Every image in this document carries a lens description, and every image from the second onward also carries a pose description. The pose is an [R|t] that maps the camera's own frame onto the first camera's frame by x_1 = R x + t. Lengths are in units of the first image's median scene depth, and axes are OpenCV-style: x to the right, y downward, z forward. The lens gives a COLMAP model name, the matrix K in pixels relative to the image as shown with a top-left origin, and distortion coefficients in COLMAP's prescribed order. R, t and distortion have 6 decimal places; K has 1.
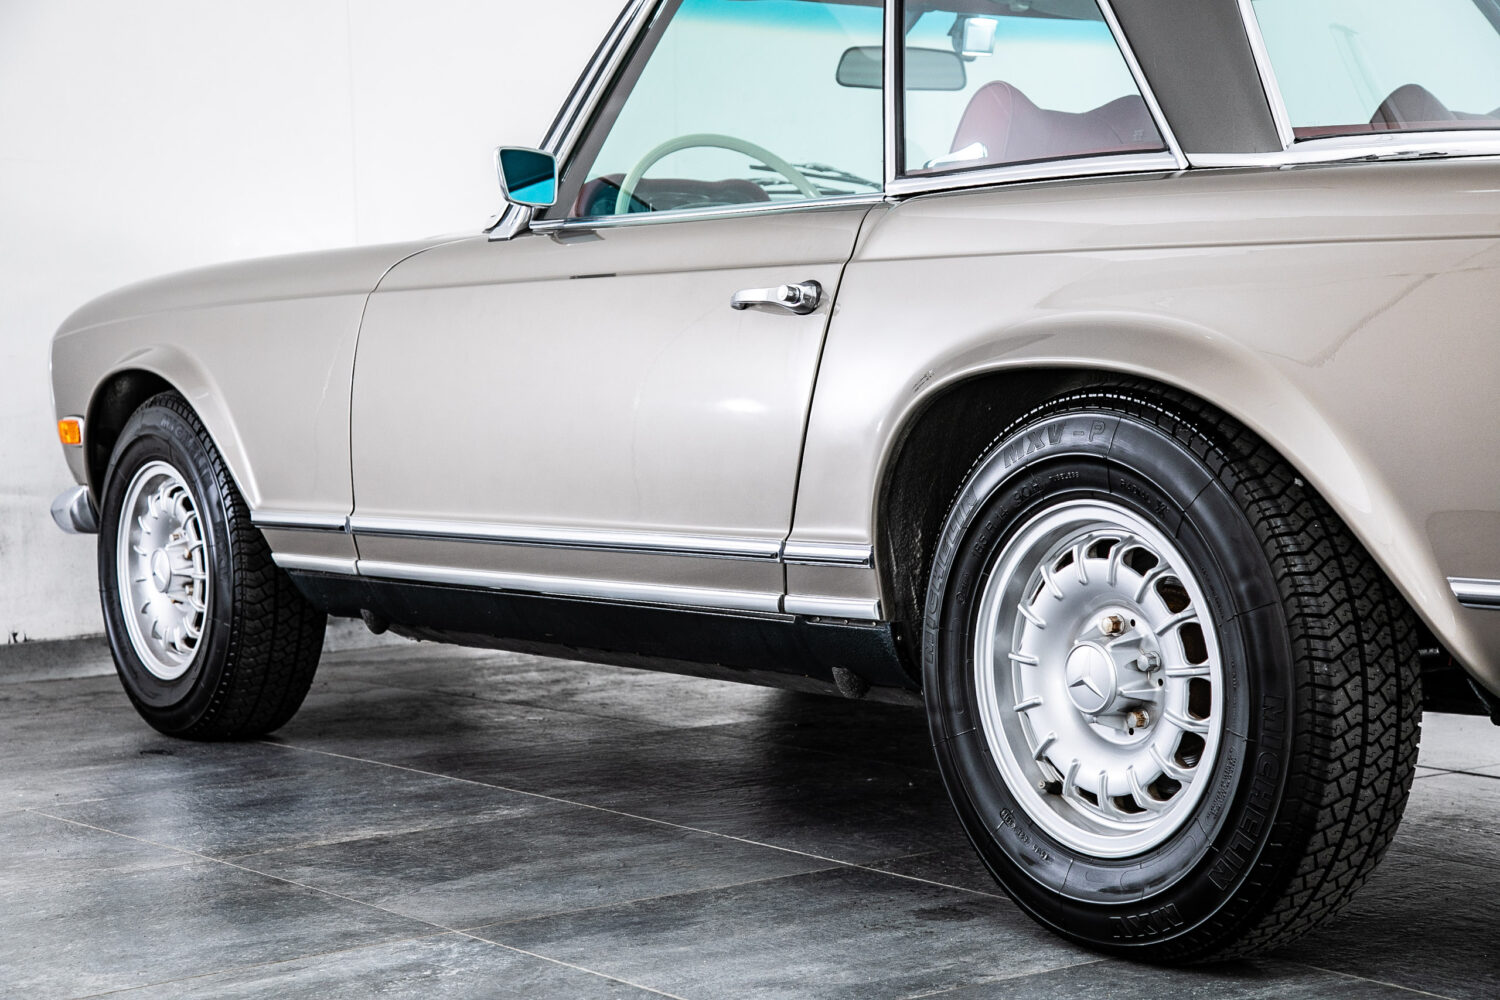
lens RADIAL K [[2882.3, 0, 741.0], [0, 2882.3, 499.1], [0, 0, 1]] dist [0.301162, 0.000000]
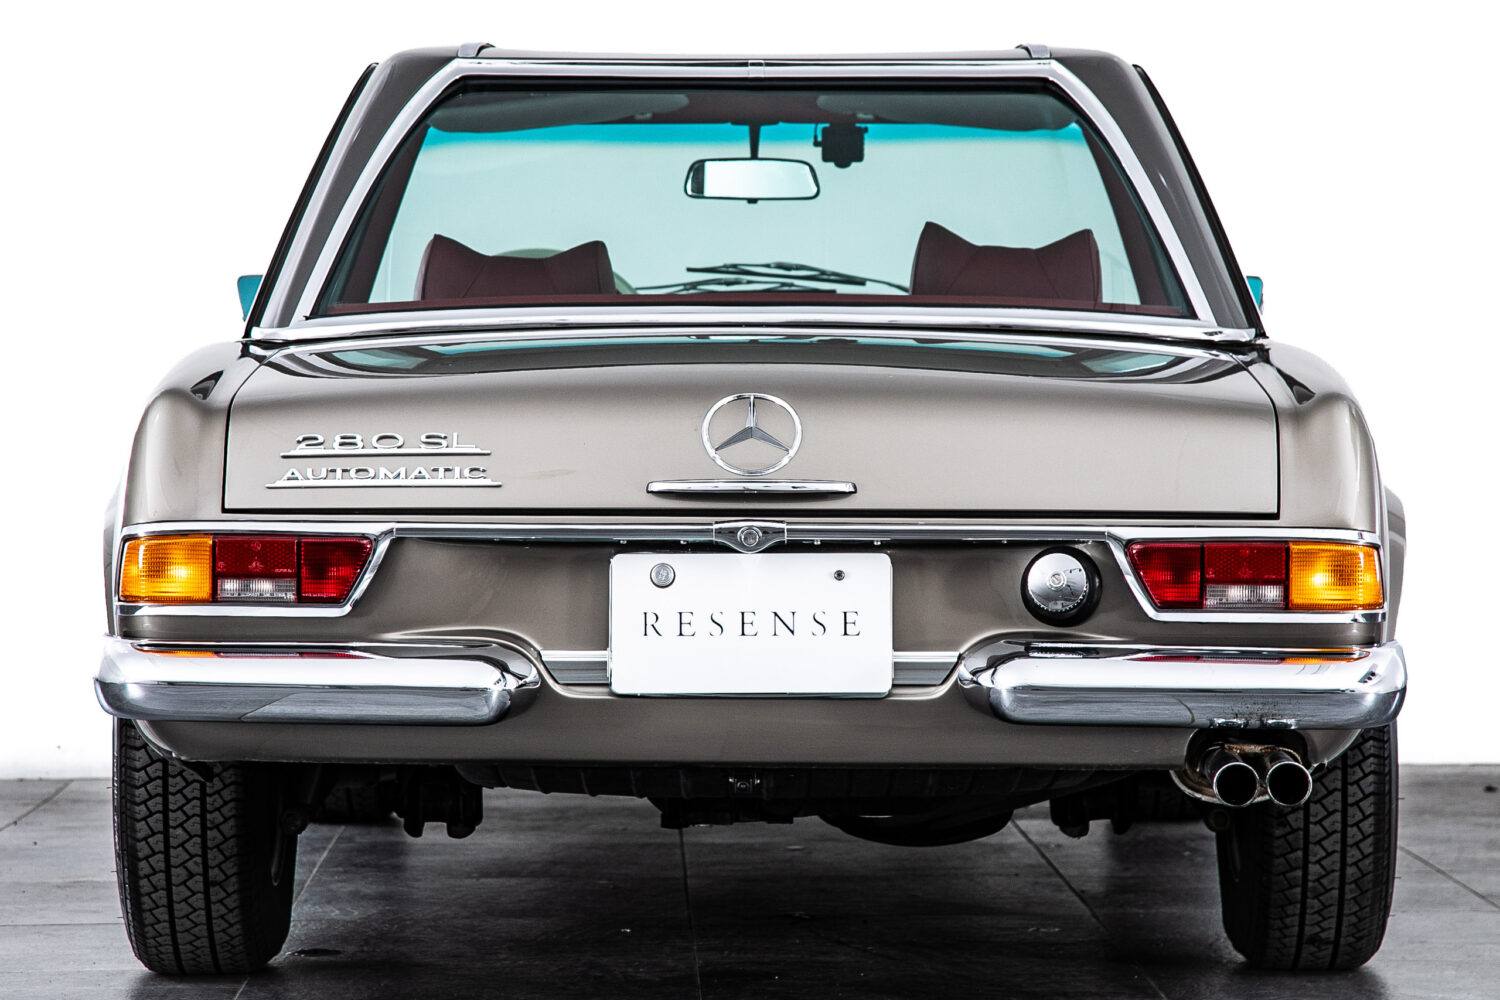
lens RADIAL K [[5345.0, 0, 735.6], [0, 5345.0, 500.5], [0, 0, 1]] dist [0.641212, 0.000000]
pose [[0.807523, 0.031159, -0.589012, 1.259458], [-0.043302, 0.999041, -0.006516, -0.028740], [0.588244, 0.030767, 0.808098, -0.545560]]
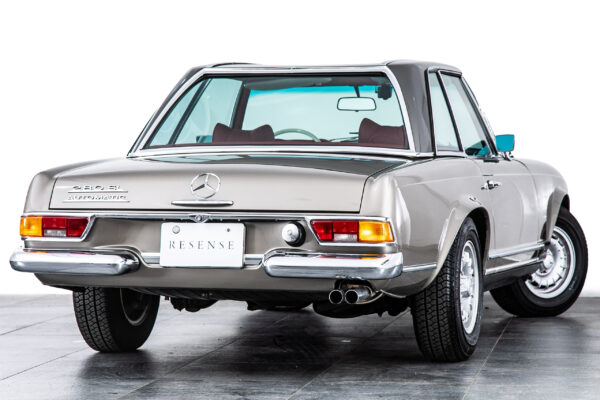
lens RADIAL K [[1899.1, 0, 301.8], [0, 1899.1, 204.9], [0, 0, 1]] dist [0.733555, 0.000000]
pose [[0.609111, 0.032651, -0.792413, 1.791723], [-0.049489, 0.998770, 0.003113, -0.049925], [0.791539, 0.037320, 0.609978, -0.306435]]
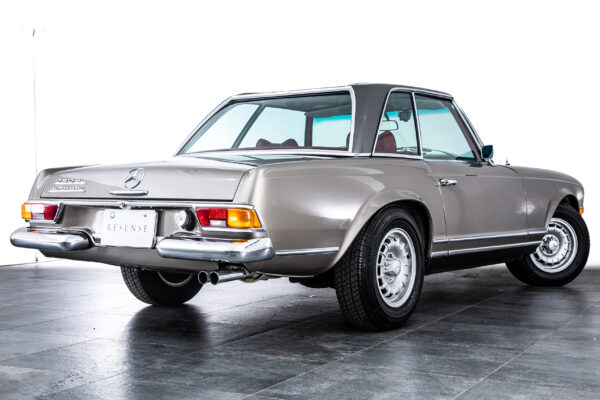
lens RADIAL K [[861.9, 0, 301.2], [0, 861.9, 198.3], [0, 0, 1]] dist [0.081159, 0.000000]
pose [[0.309666, 0.024767, -0.950523, 1.315825], [-0.054893, 0.998459, 0.008133, -0.053618], [0.949260, 0.049659, 0.310548, 0.554614]]
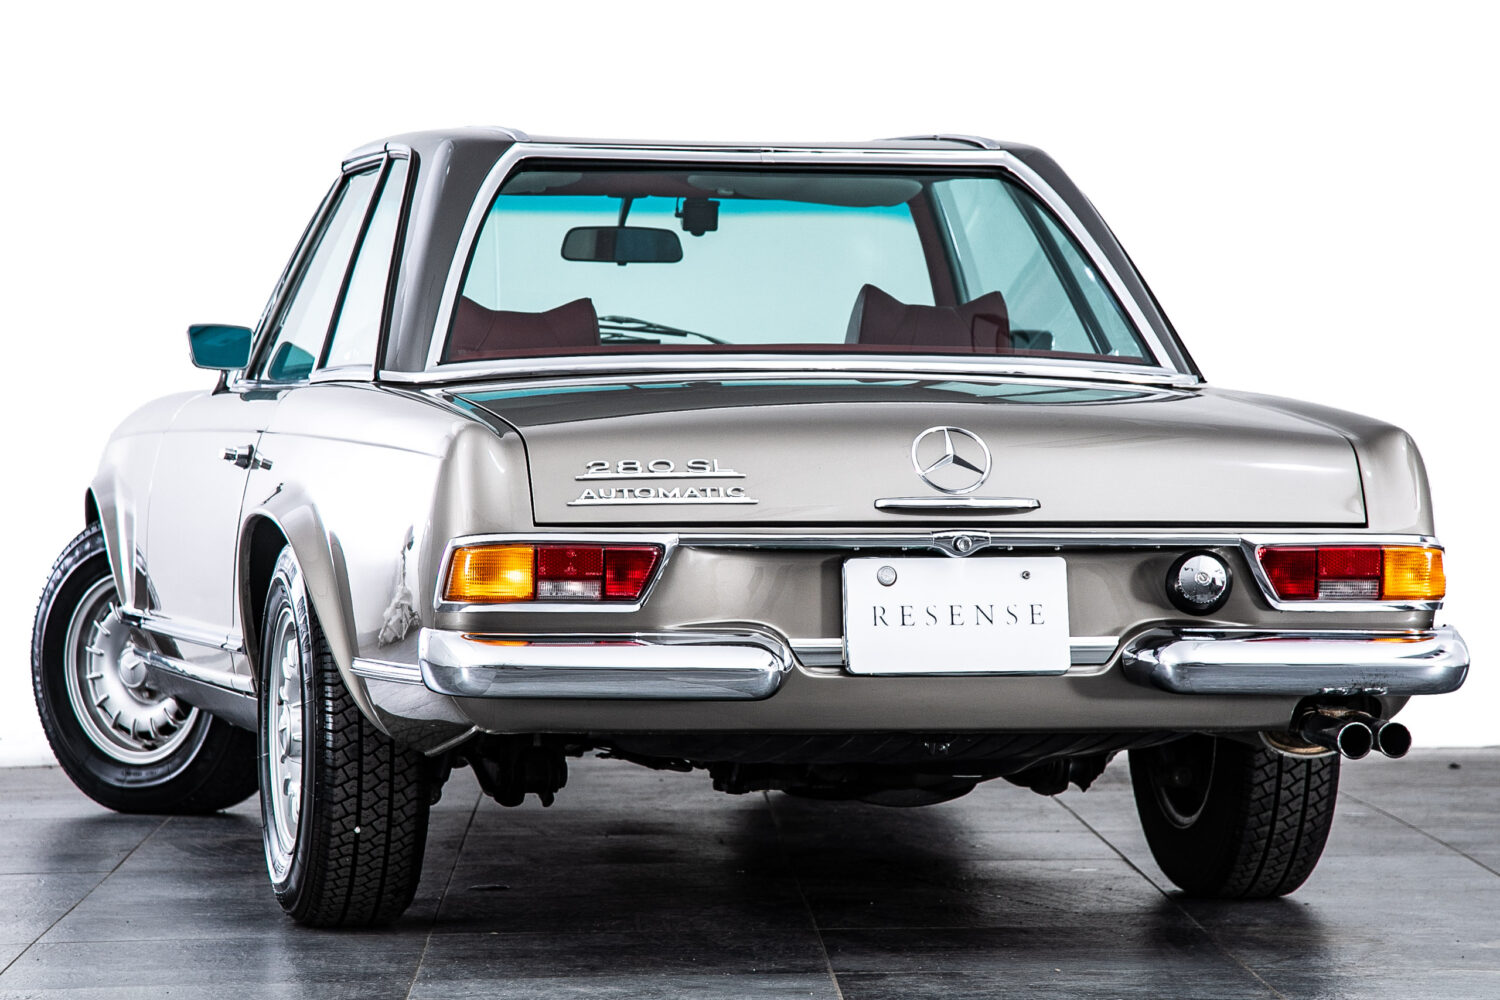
lens RADIAL K [[5345.0, 0, 760.0], [0, 5345.0, 493.0], [0, 0, 1]] dist [0.641212, 0.000000]
pose [[0.925725, 0.022884, -0.377505, 1.009663], [-0.035372, 0.999031, -0.026181, 0.004352], [0.376540, 0.037590, 0.925637, -1.052871]]
